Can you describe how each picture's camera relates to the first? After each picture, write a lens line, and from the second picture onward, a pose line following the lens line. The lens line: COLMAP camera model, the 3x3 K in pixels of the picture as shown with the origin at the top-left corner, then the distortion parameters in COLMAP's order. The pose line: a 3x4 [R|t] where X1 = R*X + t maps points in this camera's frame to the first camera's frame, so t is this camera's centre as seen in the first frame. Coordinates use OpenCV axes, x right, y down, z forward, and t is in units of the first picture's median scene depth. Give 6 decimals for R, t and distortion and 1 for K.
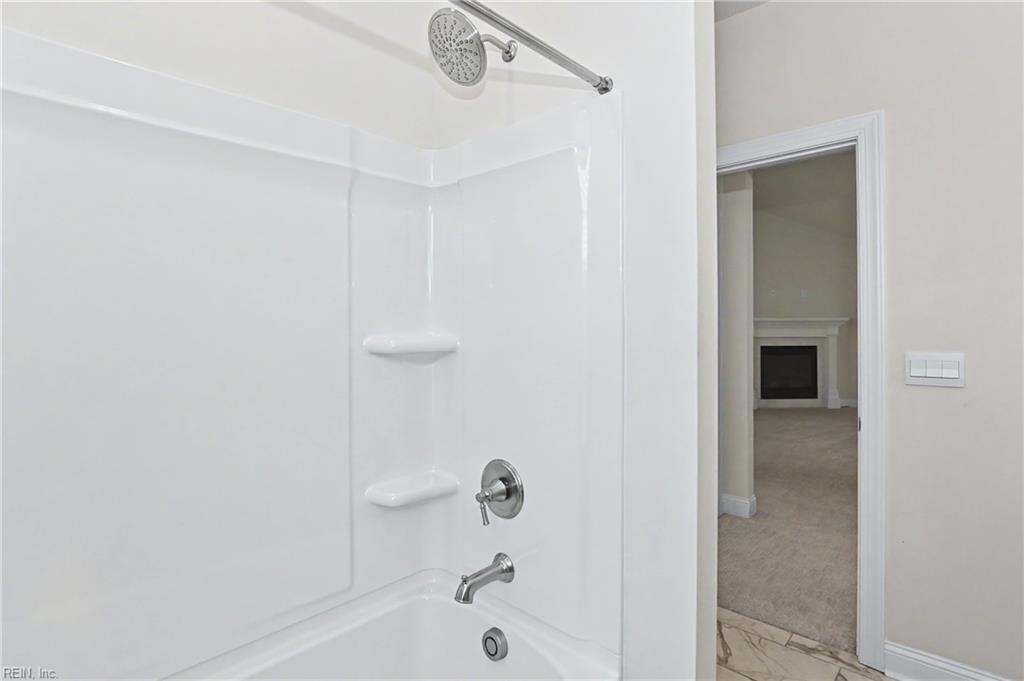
lens RADIAL K [[481.9, 0, 513.1], [0, 481.9, 338.0], [0, 0, 1]] dist [-0.011413, 0.000372]
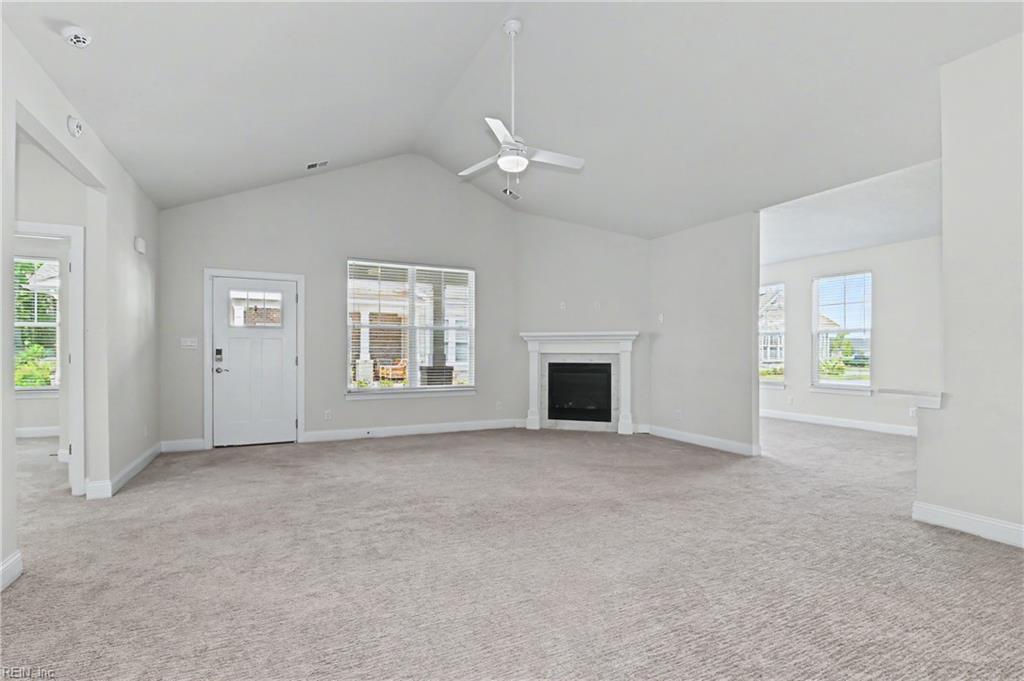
lens RADIAL K [[481.9, 0, 511.2], [0, 481.9, 351.7], [0, 0, 1]] dist [-0.011413, 0.000372]
pose [[0.930694, 0.001910, -0.365793, 0.792358], [-0.002120, 0.999998, -0.000174, -0.004343], [0.365792, 0.000937, 0.930696, 0.097230]]
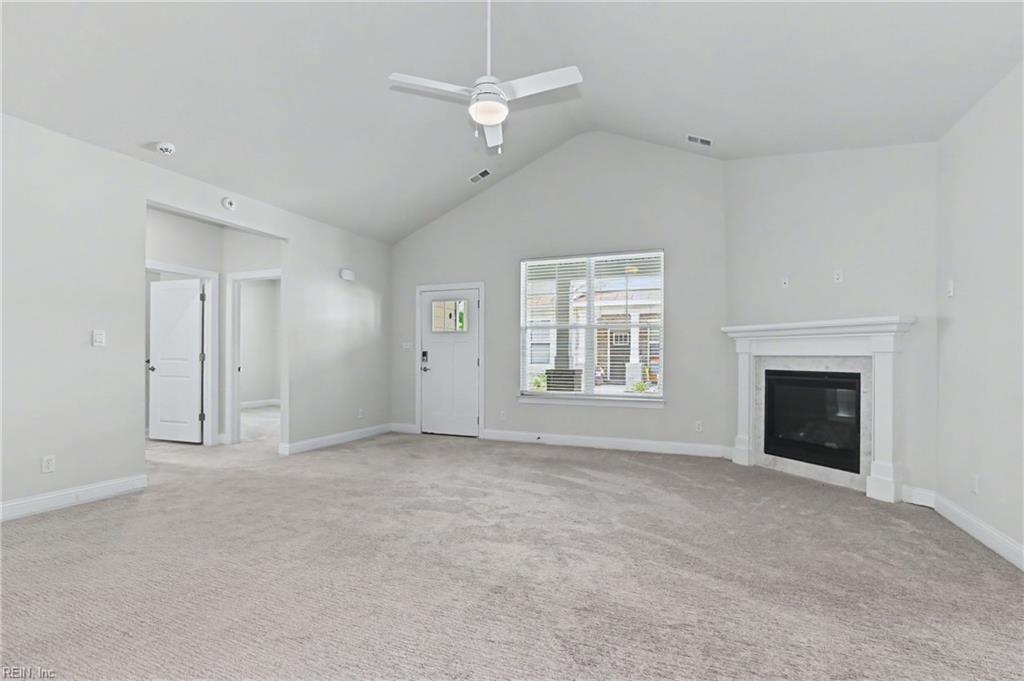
lens RADIAL K [[481.9, 0, 511.4], [0, 481.9, 353.9], [0, 0, 1]] dist [-0.011413, 0.000372]
pose [[0.337781, 0.001107, -0.941224, 0.999305], [-0.001376, 0.999999, 0.000682, -0.003963], [0.941224, 0.001064, 0.337782, 0.470470]]
